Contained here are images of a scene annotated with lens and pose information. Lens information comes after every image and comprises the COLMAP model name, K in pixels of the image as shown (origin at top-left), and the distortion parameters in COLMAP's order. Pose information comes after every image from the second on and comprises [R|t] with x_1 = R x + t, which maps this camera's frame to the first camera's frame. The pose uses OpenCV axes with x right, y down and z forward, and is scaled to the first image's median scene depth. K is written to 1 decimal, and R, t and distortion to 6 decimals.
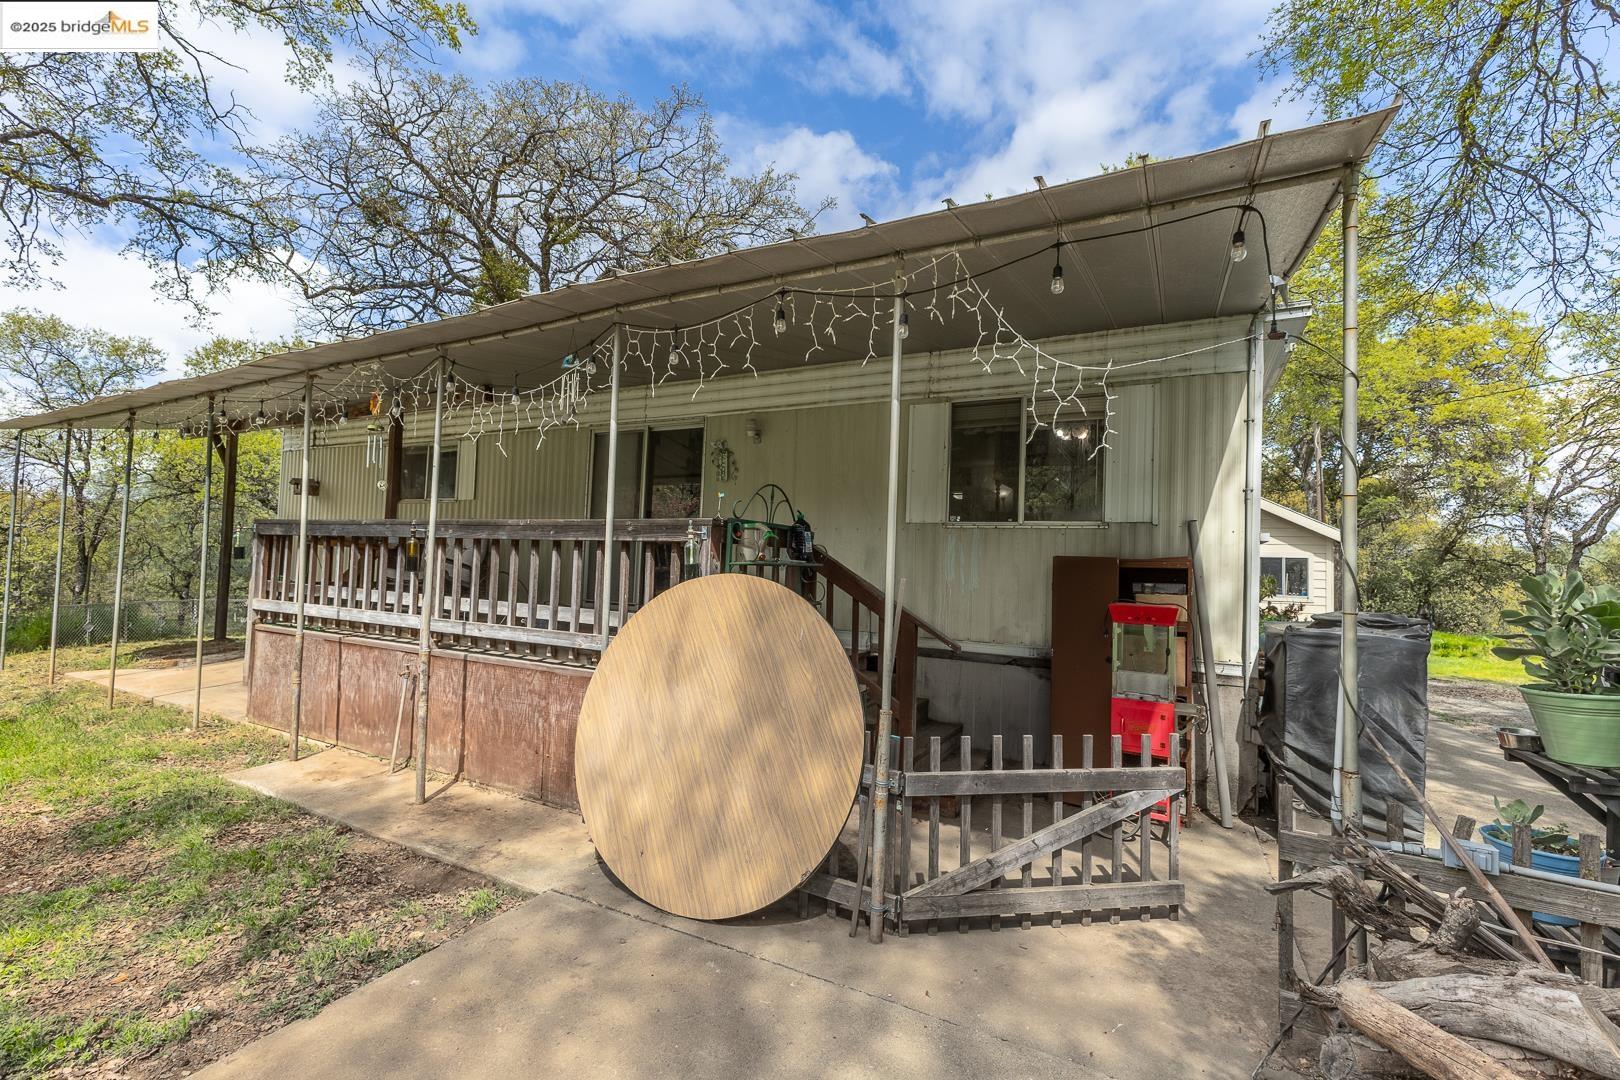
lens RADIAL K [[695.5, 0, 804.7], [0, 695.5, 546.2], [0, 0, 1]] dist [0.010310, -0.003746]
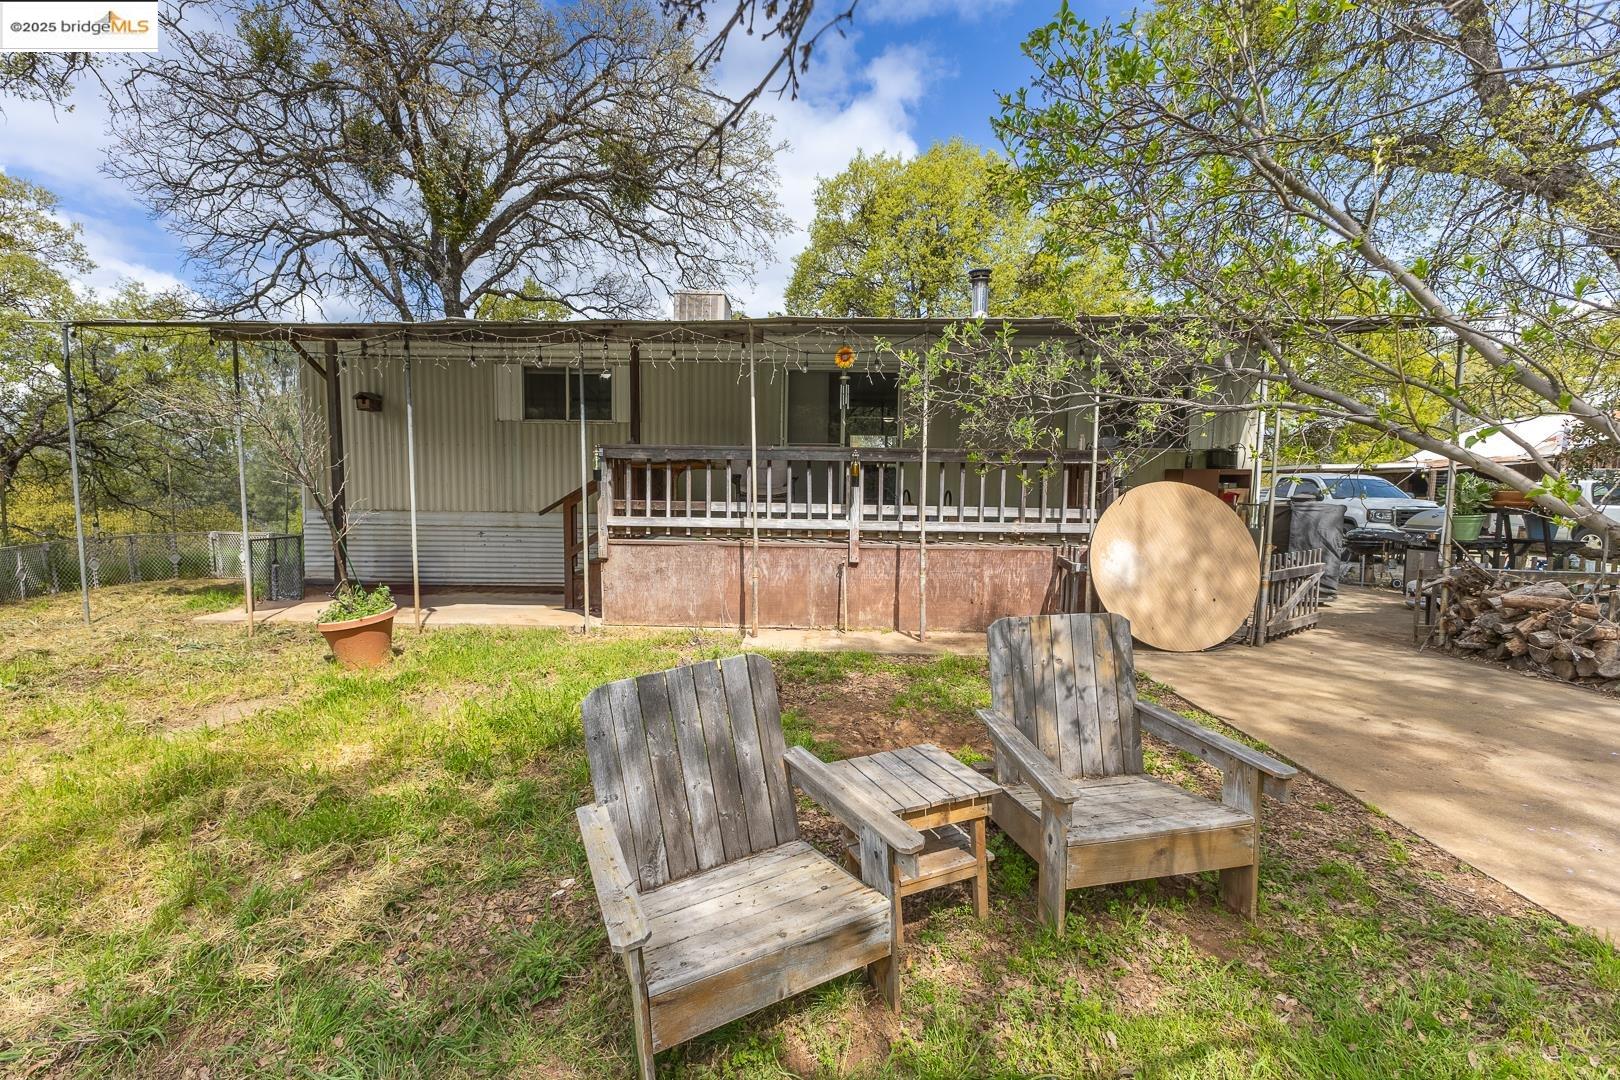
lens RADIAL K [[695.5, 0, 813.6], [0, 695.5, 544.2], [0, 0, 1]] dist [0.010310, -0.003746]
pose [[0.899626, -0.057934, 0.432801, -1.756119], [0.005834, 0.992666, 0.120750, -0.024253], [-0.436622, -0.106105, 0.893366, -0.262704]]
